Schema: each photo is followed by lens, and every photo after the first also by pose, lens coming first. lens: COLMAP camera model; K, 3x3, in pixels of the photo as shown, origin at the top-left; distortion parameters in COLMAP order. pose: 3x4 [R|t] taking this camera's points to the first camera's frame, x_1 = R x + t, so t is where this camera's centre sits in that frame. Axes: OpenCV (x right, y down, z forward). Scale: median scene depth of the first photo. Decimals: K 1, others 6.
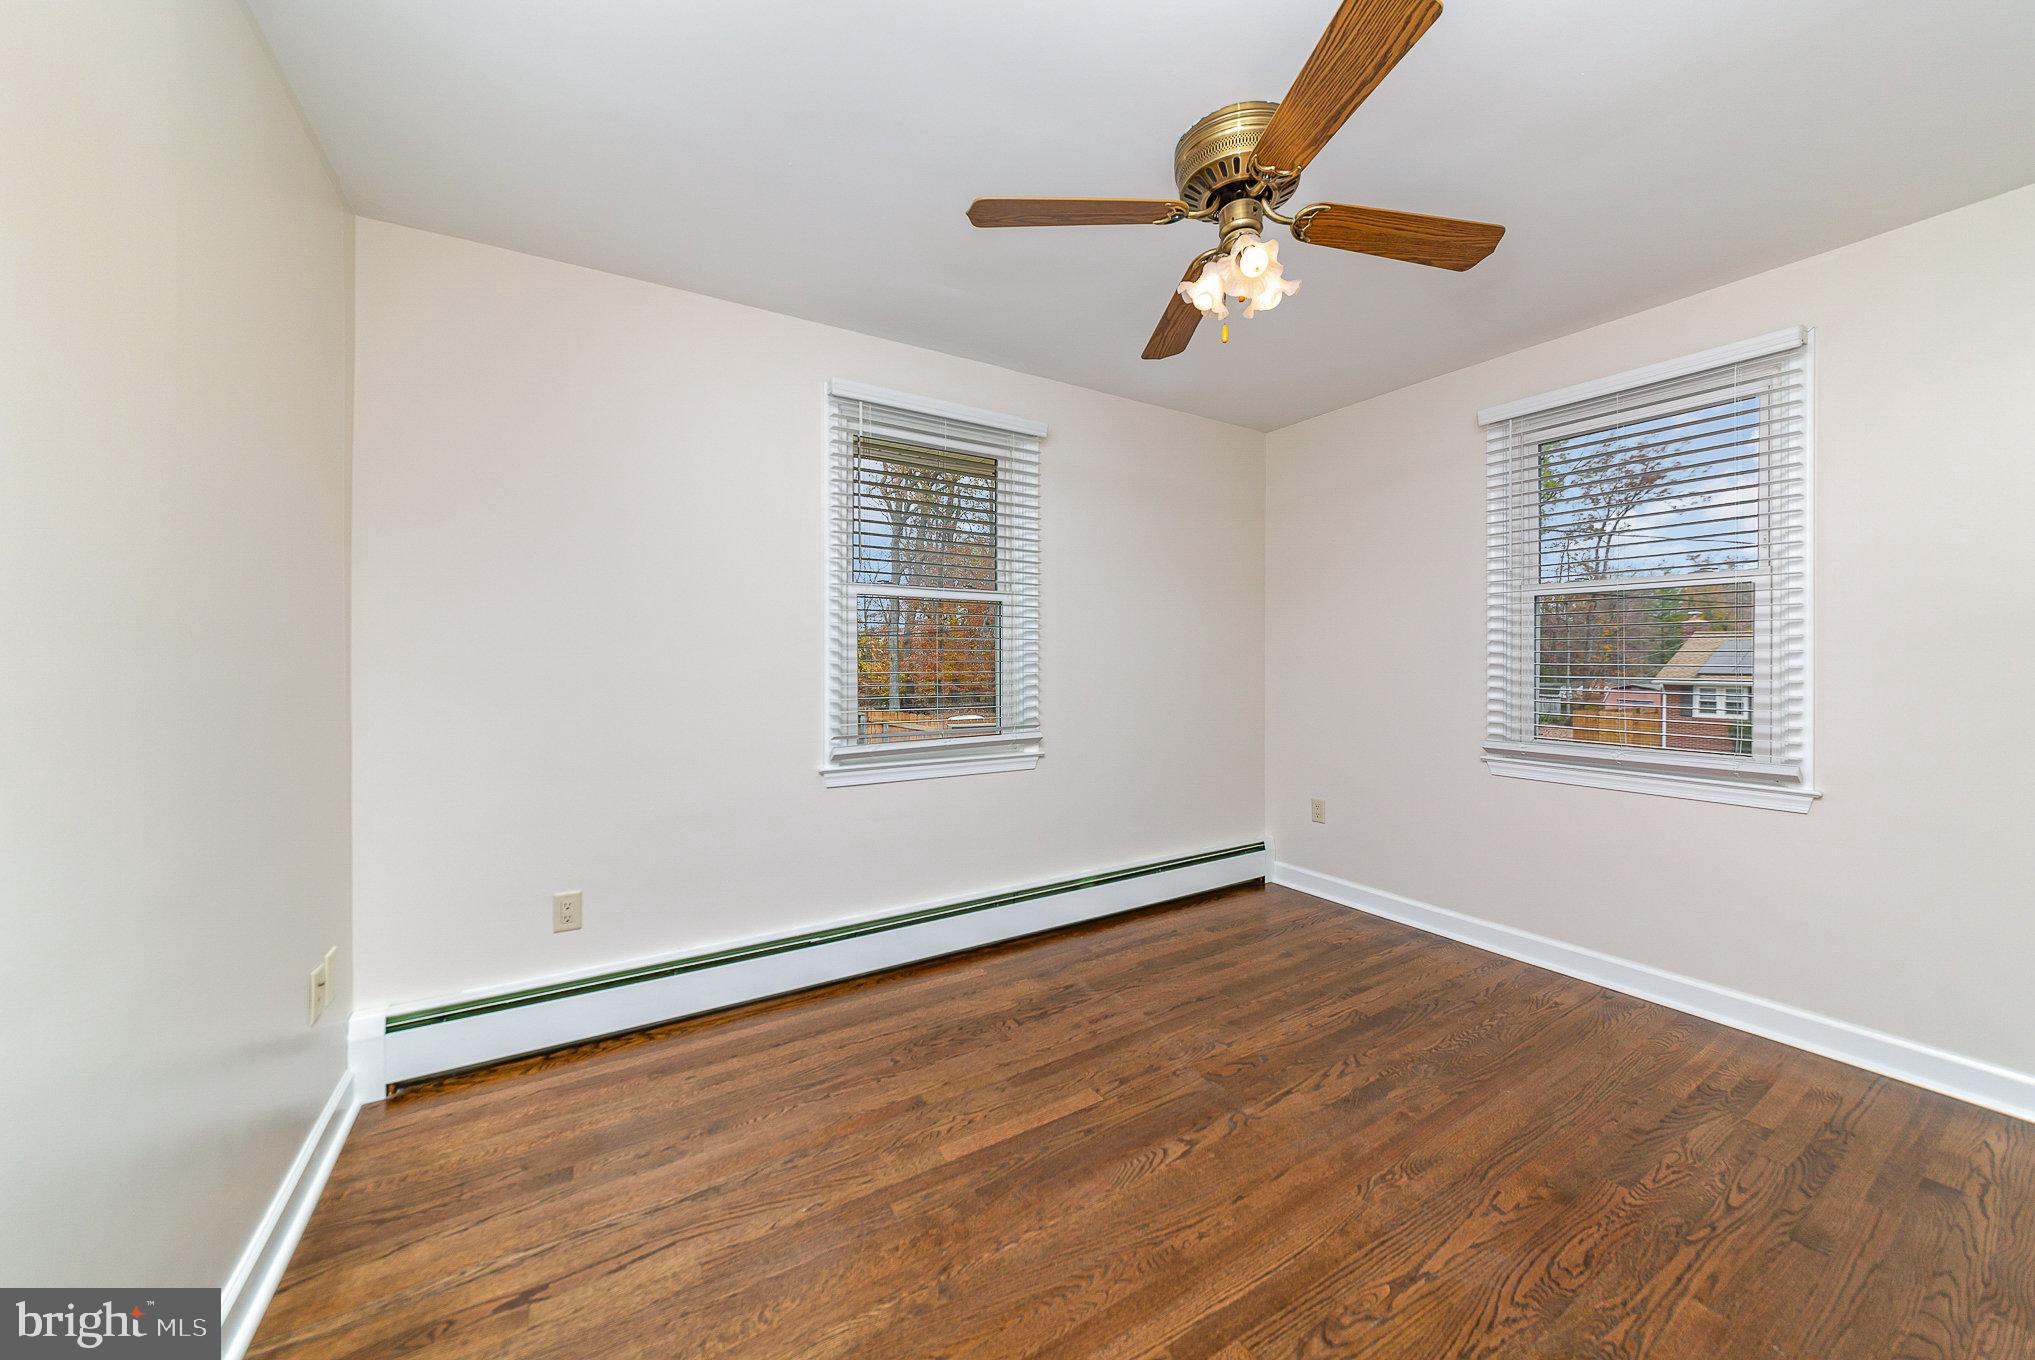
lens RADIAL K [[718.0, 0, 1028.1], [0, 718.0, 663.5], [0, 0, 1]] dist [-0.000992, -0.000101]
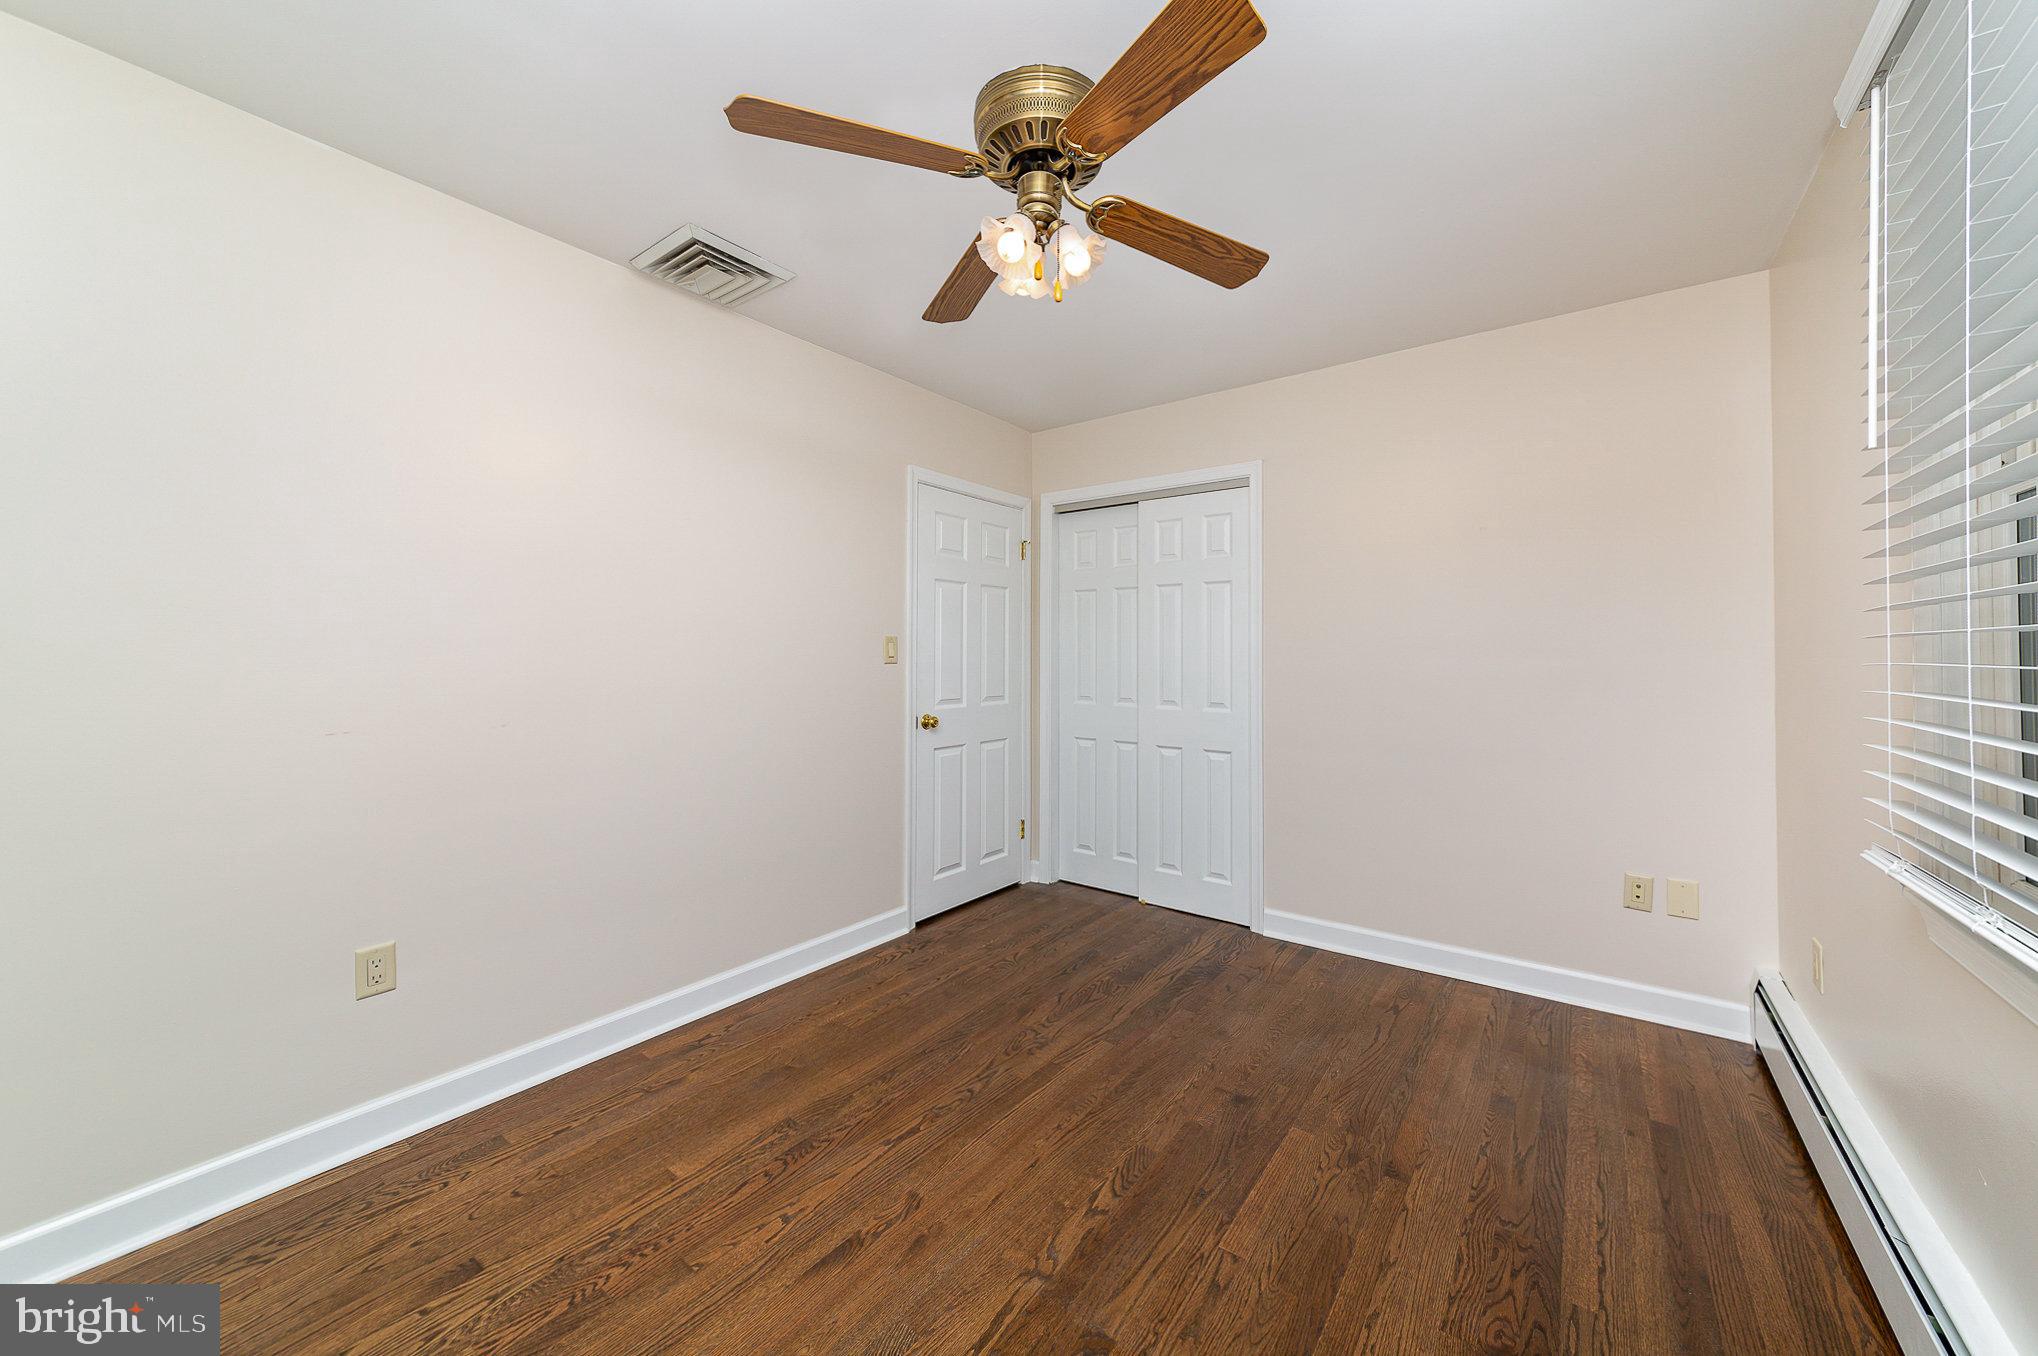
lens RADIAL K [[719.1, 0, 1029.7], [0, 719.1, 661.4], [0, 0, 1]] dist [-0.000992, -0.000101]
pose [[-0.932484, 0.001112, -0.361210, 0.609140], [-0.001668, 0.999971, 0.007387, -0.006464], [0.361207, 0.007491, -0.932455, 1.771906]]
